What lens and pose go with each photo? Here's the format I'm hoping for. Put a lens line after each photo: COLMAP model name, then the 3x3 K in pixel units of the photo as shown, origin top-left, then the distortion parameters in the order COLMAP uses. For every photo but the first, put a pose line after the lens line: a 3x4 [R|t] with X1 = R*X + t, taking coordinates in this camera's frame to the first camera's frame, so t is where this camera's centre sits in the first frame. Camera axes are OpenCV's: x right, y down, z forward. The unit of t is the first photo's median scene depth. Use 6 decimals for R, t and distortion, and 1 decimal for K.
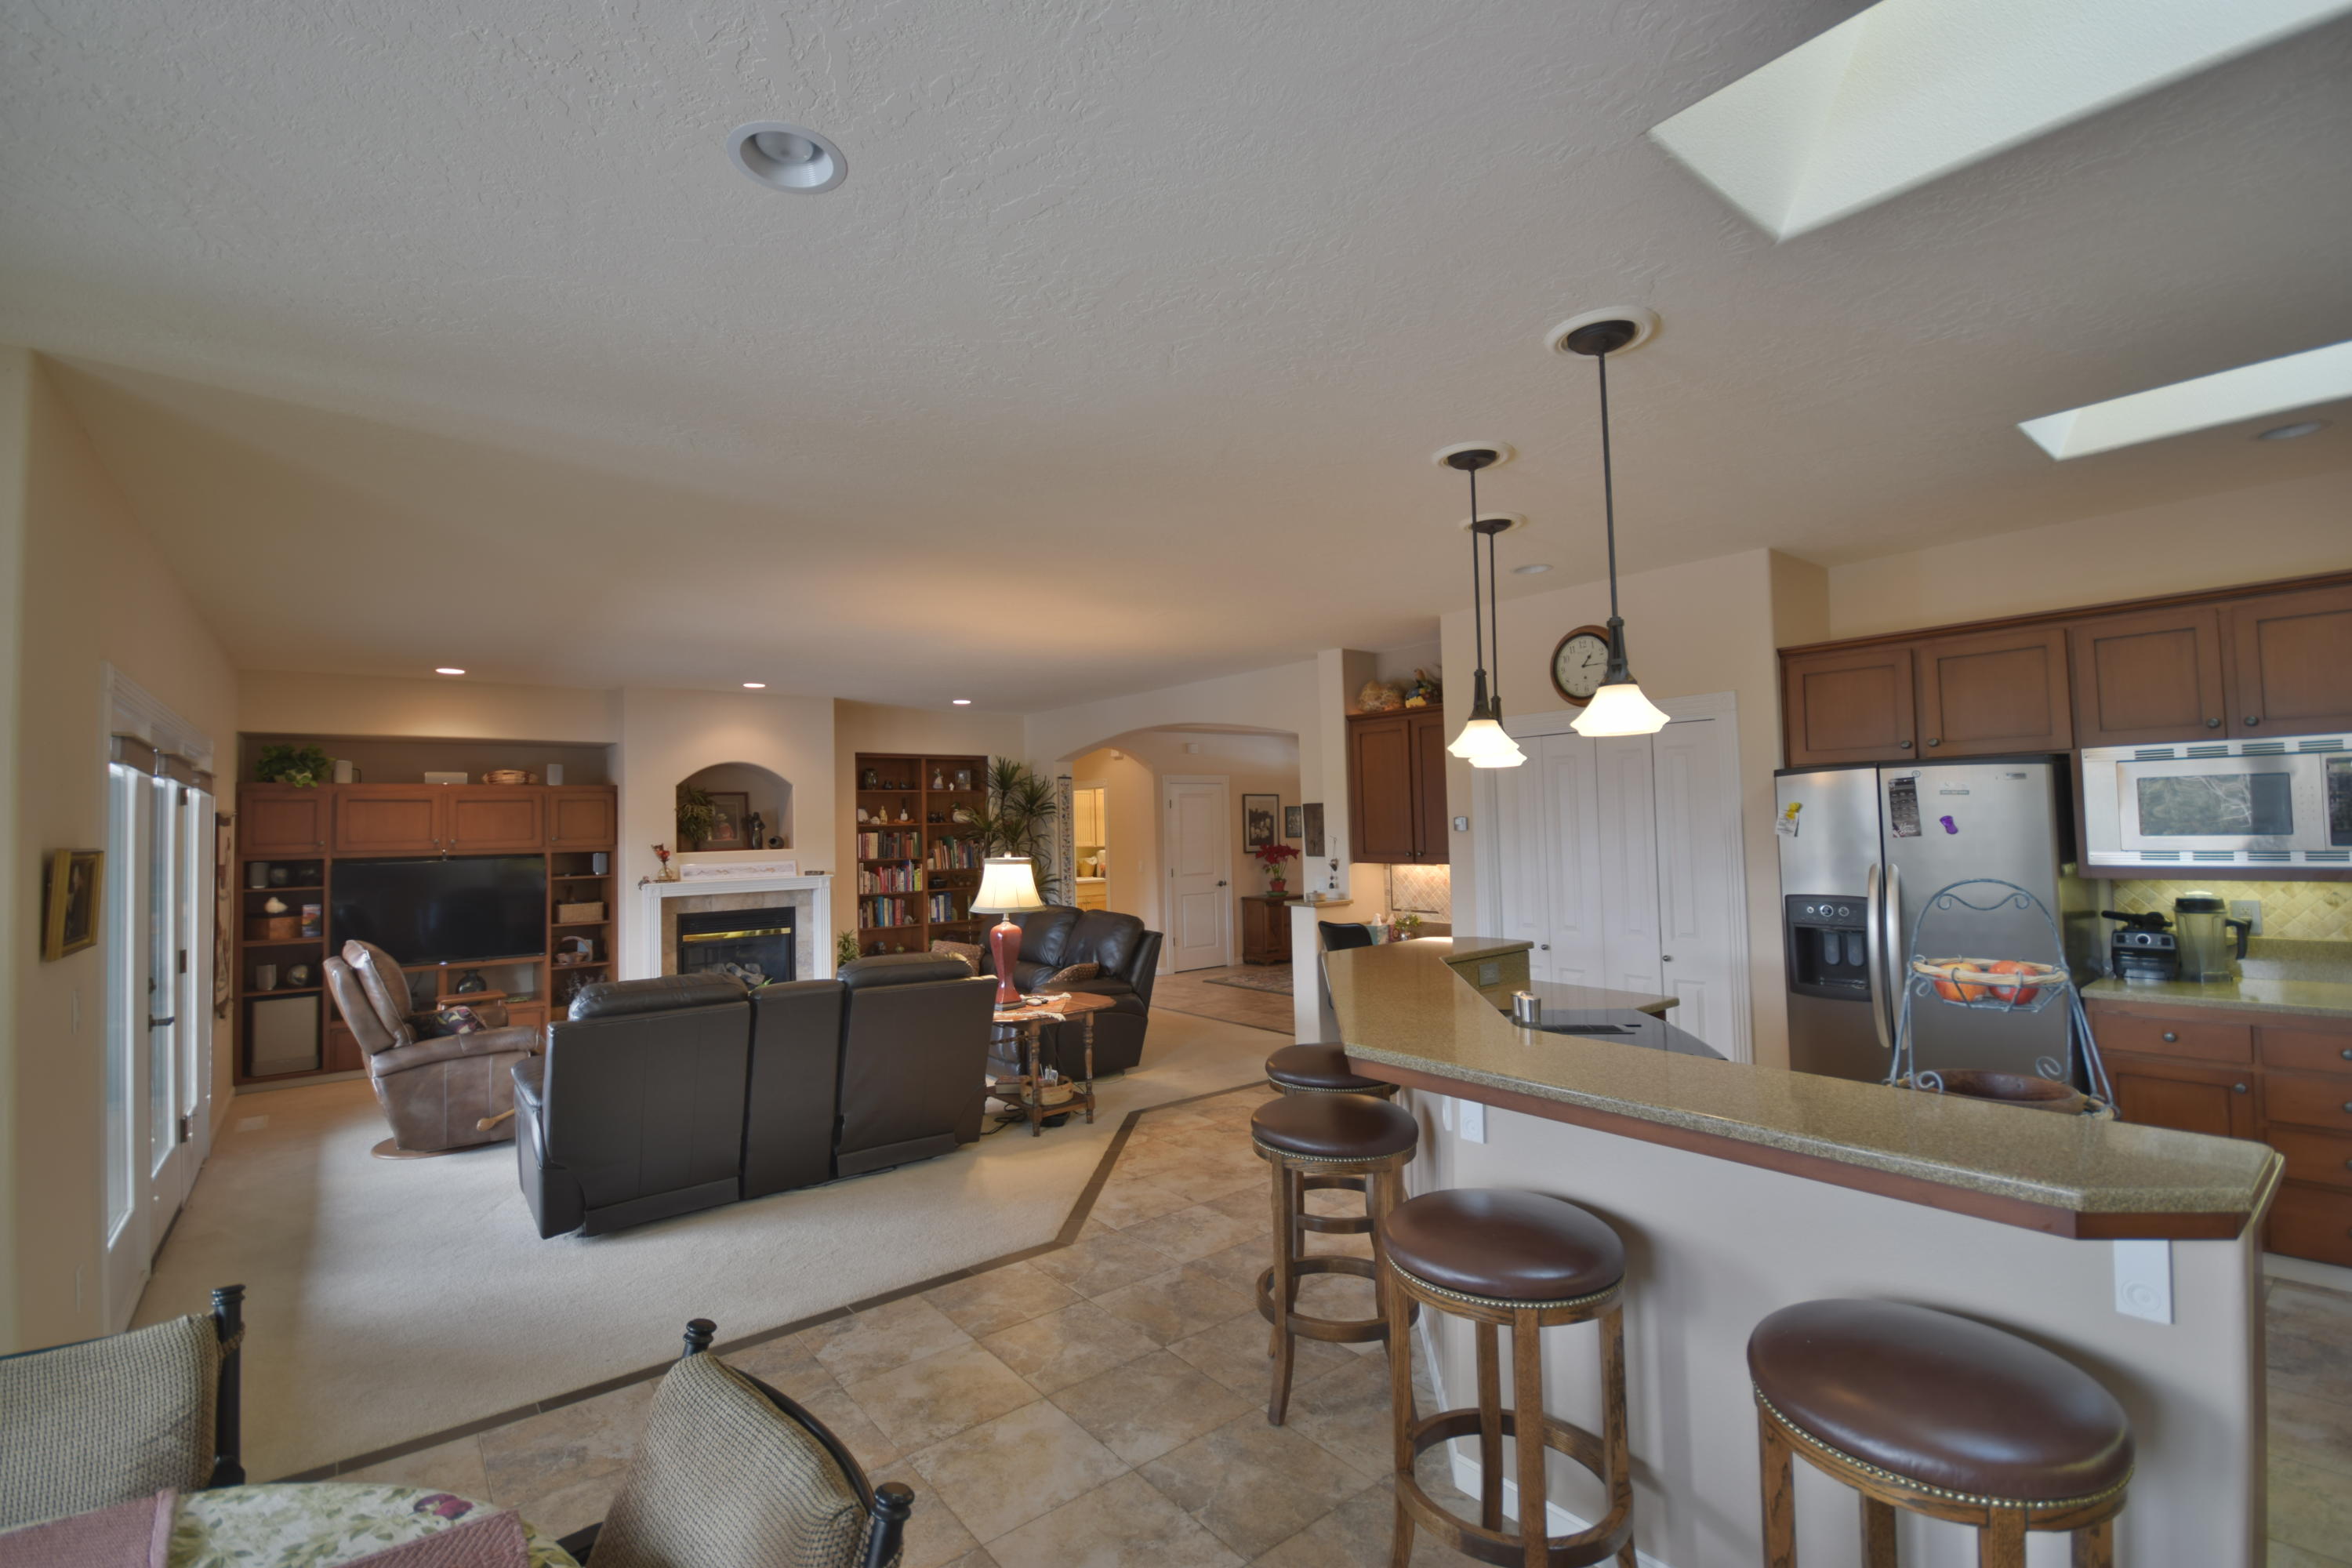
lens RADIAL K [[1035.8, 0, 1165.6], [0, 1035.8, 786.2], [0, 0, 1]] dist [0.004328, -0.007309]
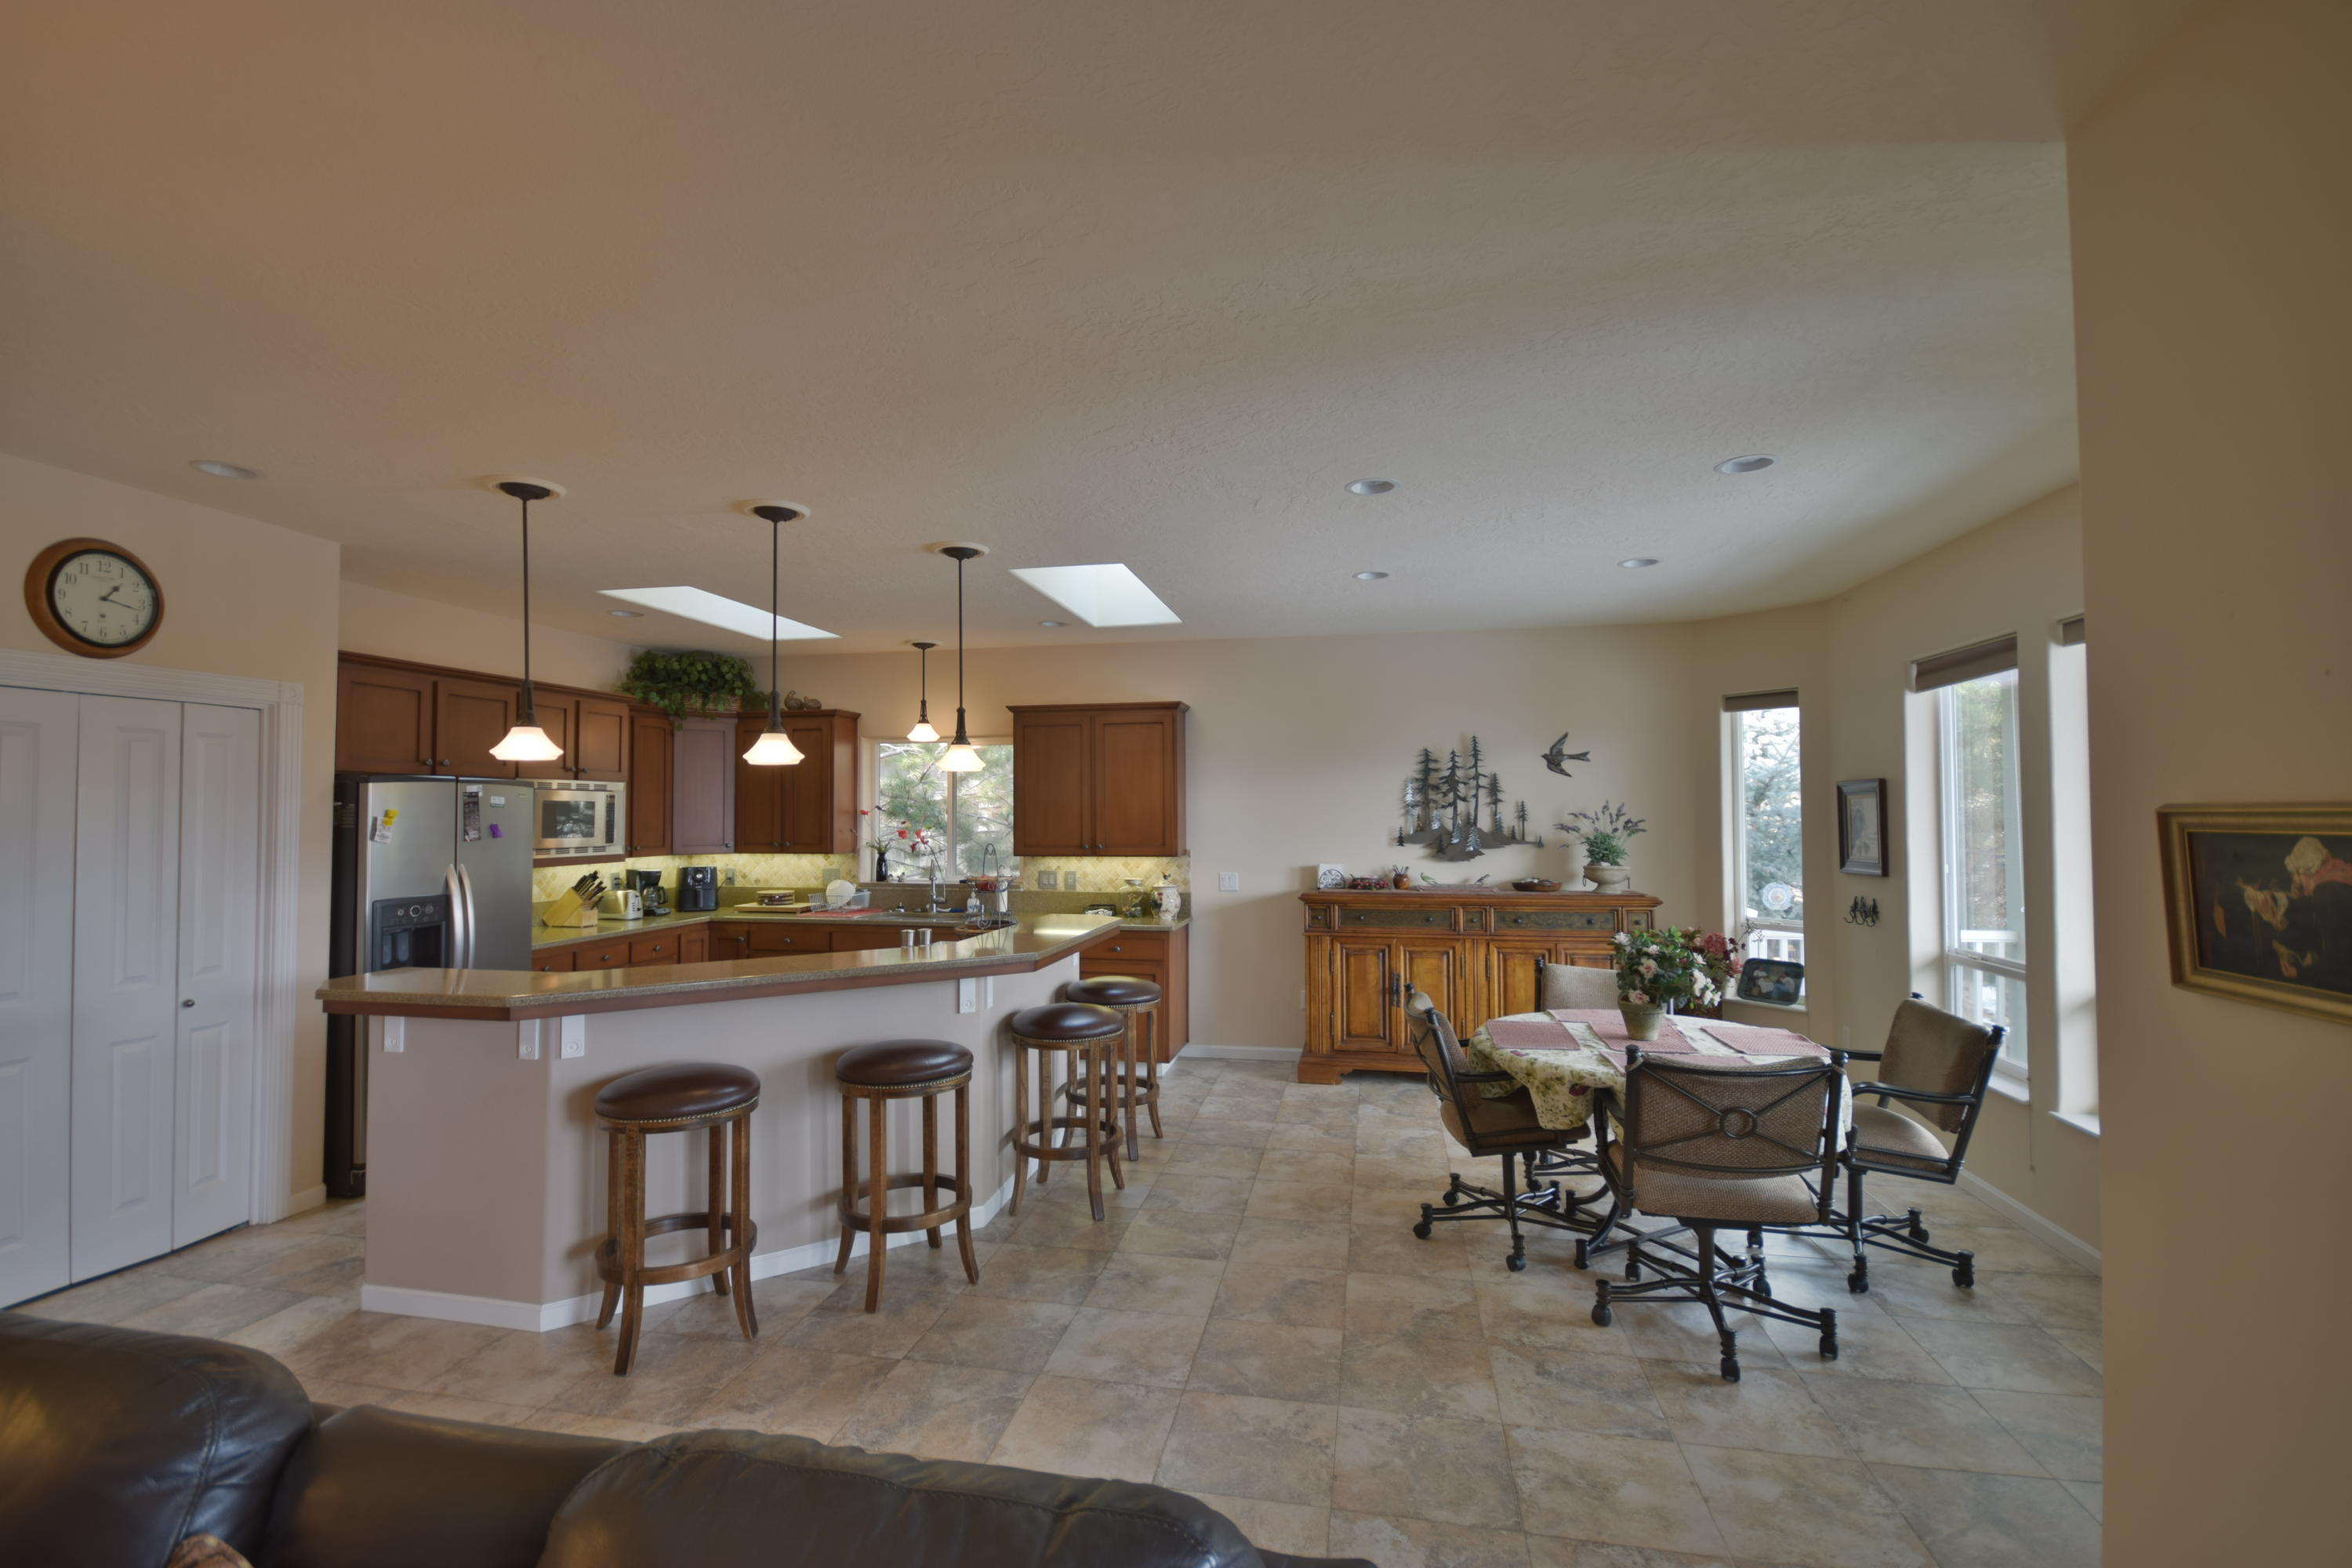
lens RADIAL K [[1035.8, 0, 1168.2], [0, 1035.8, 786.0], [0, 0, 1]] dist [0.004328, -0.007309]
pose [[-0.648937, 0.047099, 0.759383, -0.375704], [-0.009331, 0.997514, -0.069842, 0.031995], [-0.760785, -0.052408, -0.646885, 0.600043]]
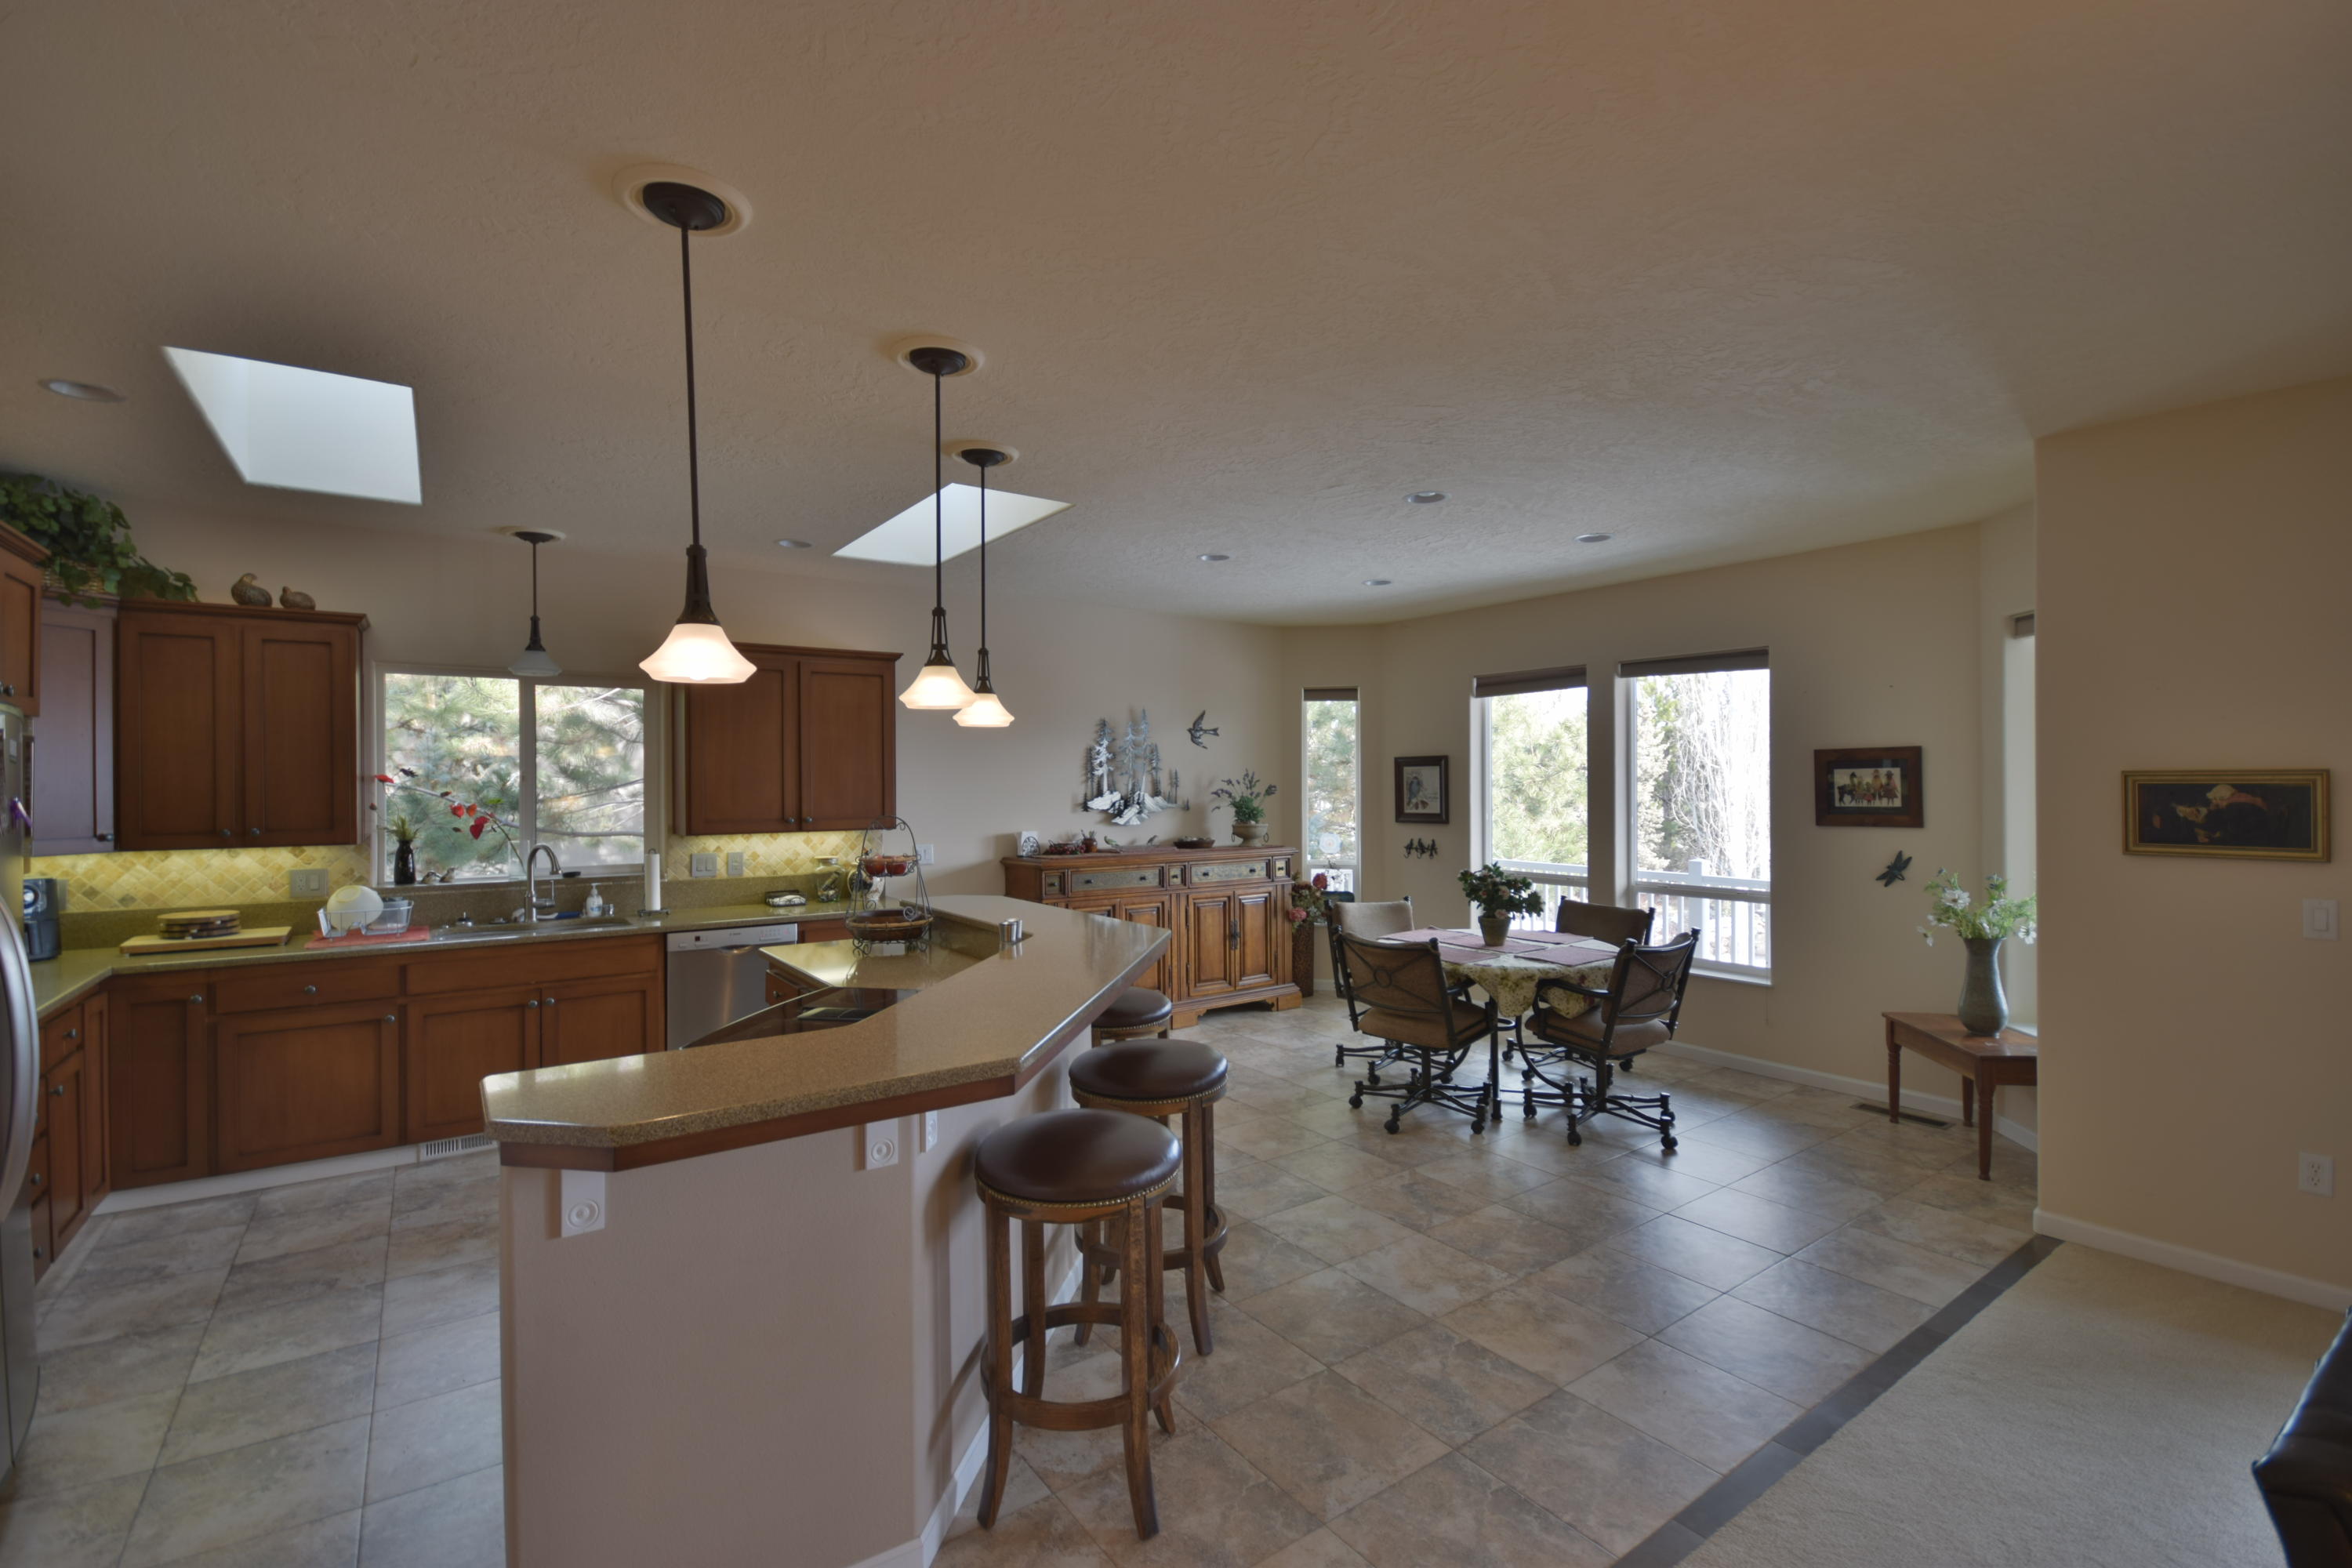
lens RADIAL K [[1035.8, 0, 1166.6], [0, 1035.8, 787.7], [0, 0, 1]] dist [0.004328, -0.007309]
pose [[-0.998393, 0.028624, 0.048918, 0.032351], [0.027101, 0.999135, -0.031526, 0.029656], [-0.049778, -0.030150, -0.998305, 0.782160]]
